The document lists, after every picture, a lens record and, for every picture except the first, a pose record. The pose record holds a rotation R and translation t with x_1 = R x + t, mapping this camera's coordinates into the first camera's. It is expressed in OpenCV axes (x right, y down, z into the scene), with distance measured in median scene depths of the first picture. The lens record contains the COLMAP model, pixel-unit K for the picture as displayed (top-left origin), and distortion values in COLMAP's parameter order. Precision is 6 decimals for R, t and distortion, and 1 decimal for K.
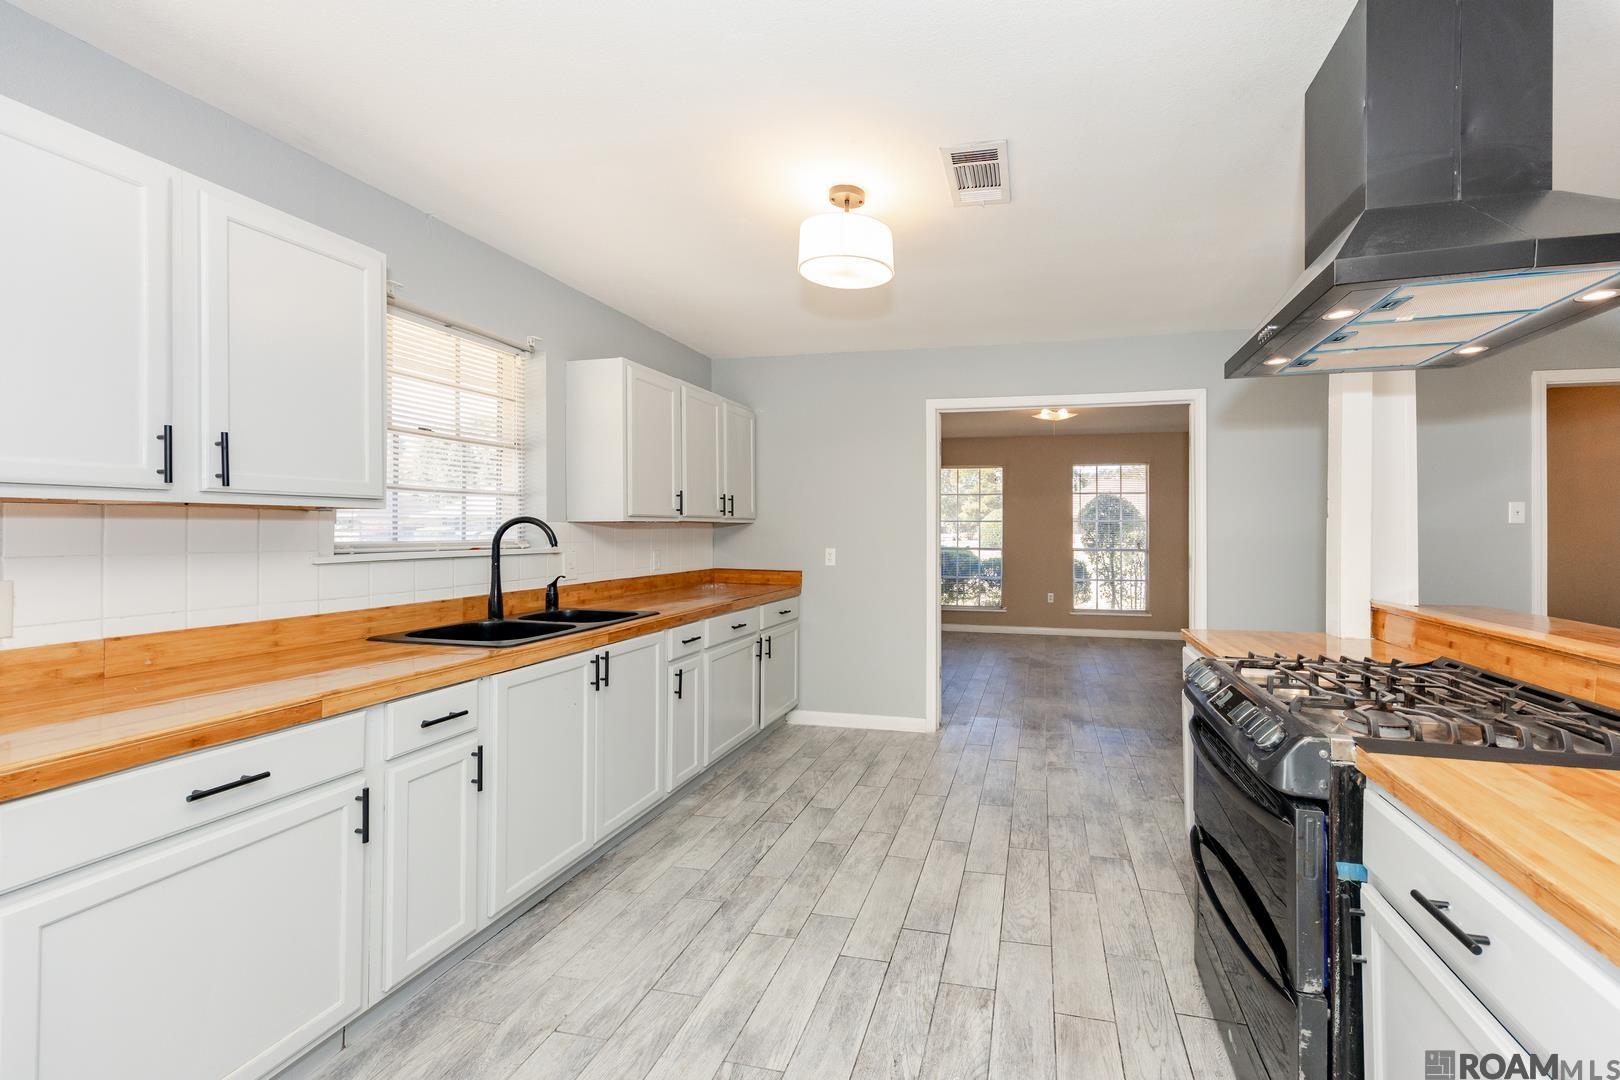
lens RADIAL K [[653.4, 0, 840.0], [0, 653.4, 522.4], [0, 0, 1]] dist [0.003843, 0.000247]
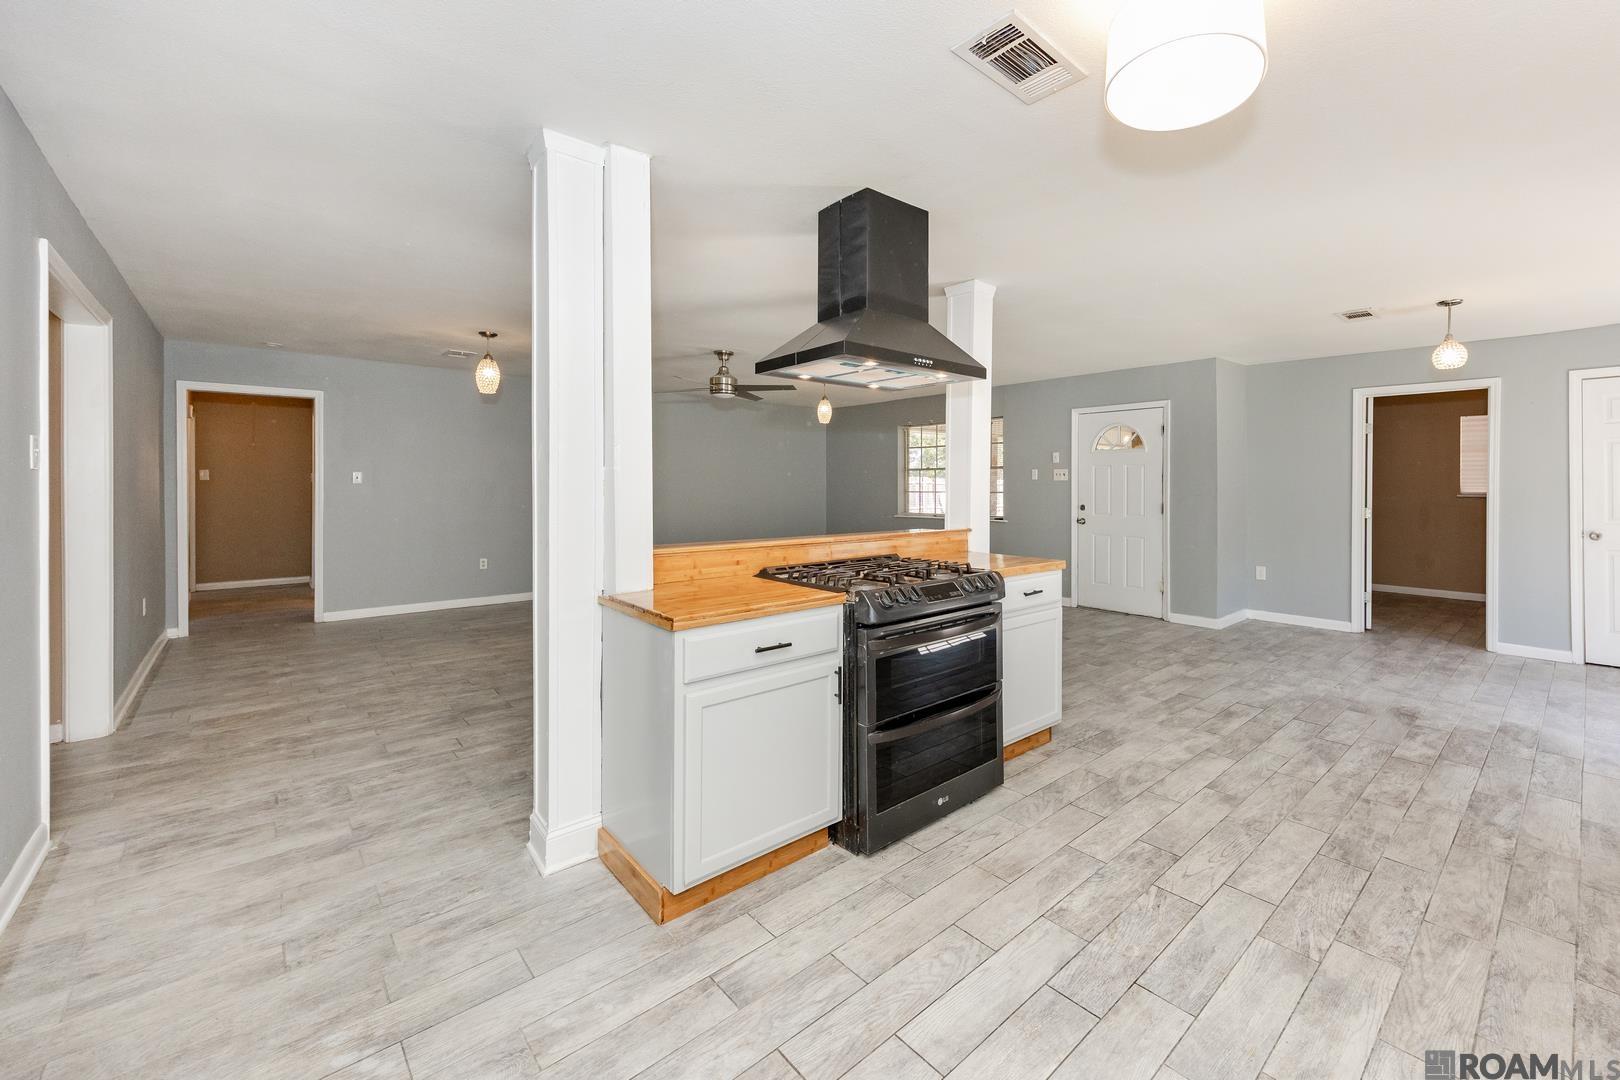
lens RADIAL K [[656.2, 0, 876.2], [0, 656.2, 493.7], [0, 0, 1]] dist [0.002254, 0.000326]
pose [[-0.864920, -0.007771, 0.501850, -0.062743], [-0.006923, 0.999970, 0.003553, 0.007775], [-0.501862, -0.000401, -0.864948, 1.932928]]
